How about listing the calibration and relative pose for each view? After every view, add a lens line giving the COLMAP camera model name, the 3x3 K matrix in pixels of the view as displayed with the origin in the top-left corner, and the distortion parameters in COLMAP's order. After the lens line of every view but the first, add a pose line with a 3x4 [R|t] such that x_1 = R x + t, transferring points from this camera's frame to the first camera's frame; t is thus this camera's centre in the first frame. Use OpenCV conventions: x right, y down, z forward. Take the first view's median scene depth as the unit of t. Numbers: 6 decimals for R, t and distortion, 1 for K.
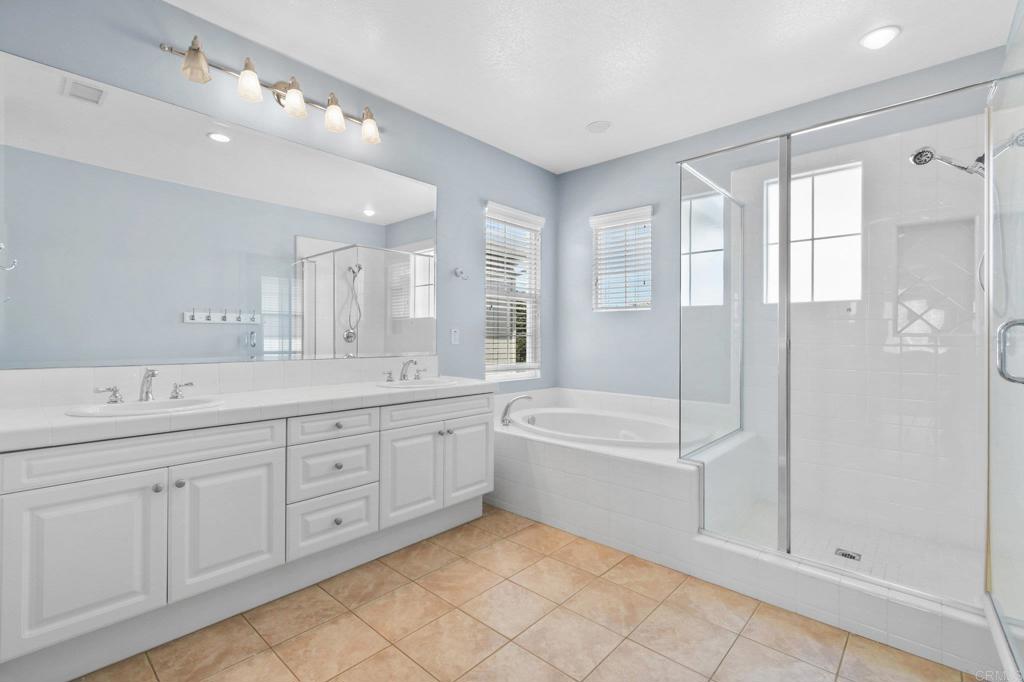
lens RADIAL K [[456.3, 0, 512.0], [0, 456.3, 341.0], [0, 0, 1]] dist [0.000944, 0.000074]
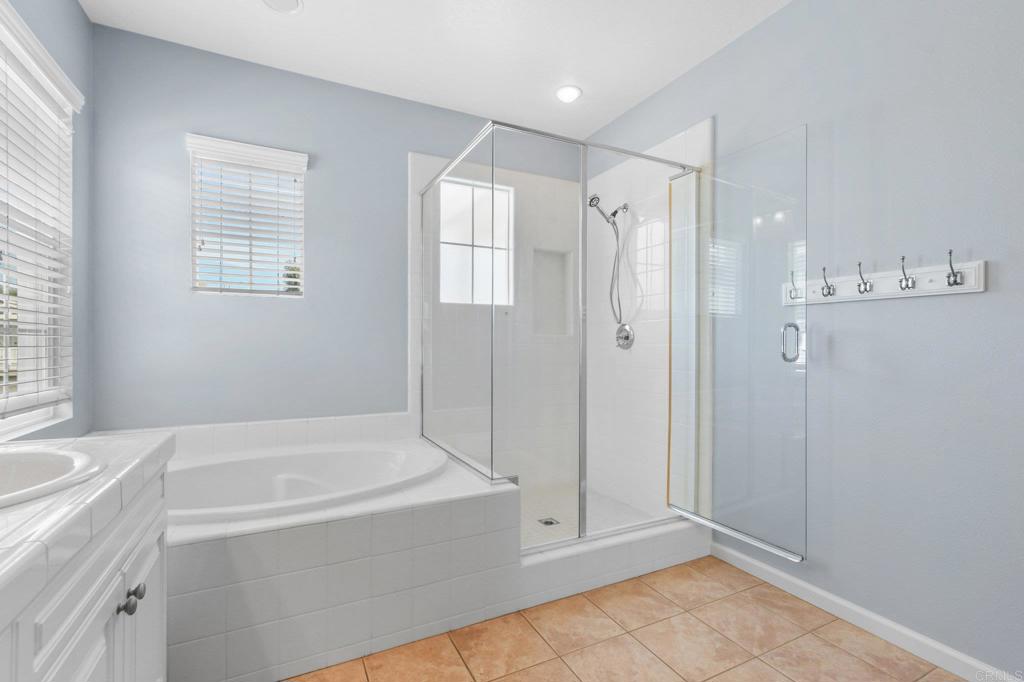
lens RADIAL K [[471.4, 0, 512.0], [0, 471.4, 341.0], [0, 0, 1]] dist [0.021356, 0.000210]
pose [[0.353270, -0.007009, 0.935495, -0.405488], [0.003806, 0.999974, 0.006055, -0.006064], [-0.935514, 0.001422, 0.353287, 0.610648]]
